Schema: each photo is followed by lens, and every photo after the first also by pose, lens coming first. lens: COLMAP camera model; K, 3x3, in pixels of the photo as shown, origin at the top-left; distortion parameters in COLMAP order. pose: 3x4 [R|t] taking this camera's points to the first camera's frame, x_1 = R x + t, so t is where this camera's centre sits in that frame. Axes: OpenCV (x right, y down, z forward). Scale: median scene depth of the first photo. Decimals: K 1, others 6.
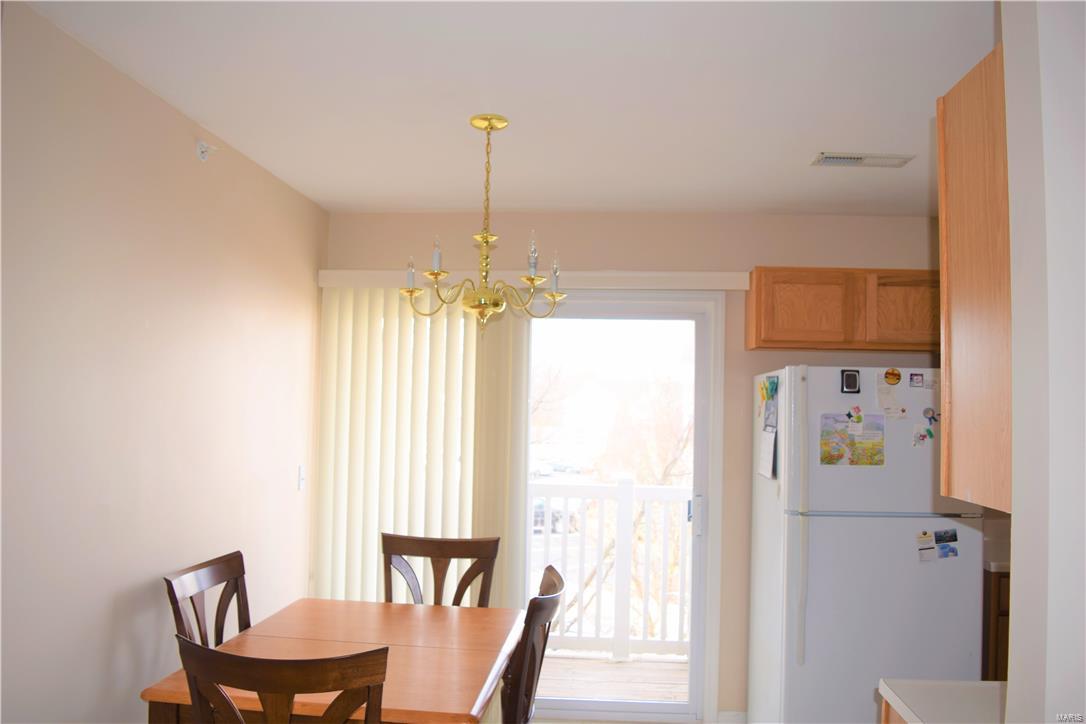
lens RADIAL K [[856.7, 0, 543.8], [0, 856.7, 362.1], [0, 0, 1]] dist [-0.070362, 0.003459]
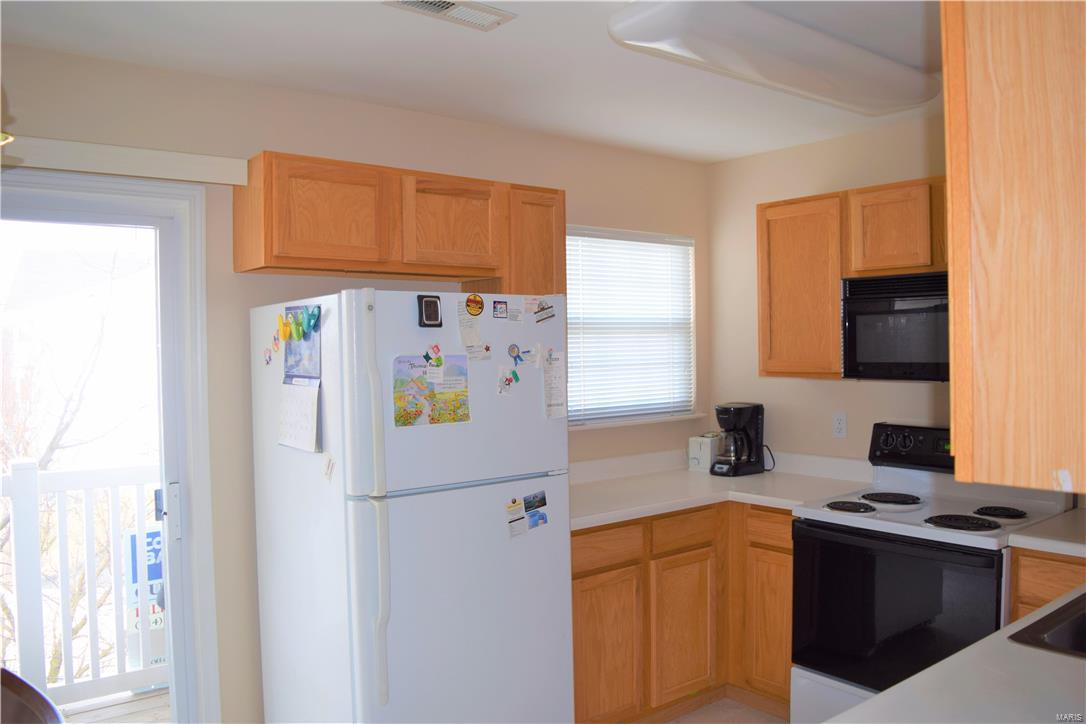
lens RADIAL K [[856.7, 0, 541.8], [0, 856.7, 363.9], [0, 0, 1]] dist [-0.070362, 0.003459]
pose [[0.743139, -0.043794, 0.667703, -0.063547], [-0.002095, 0.997699, 0.067770, 0.017841], [-0.669134, -0.051761, 0.741337, 0.380894]]
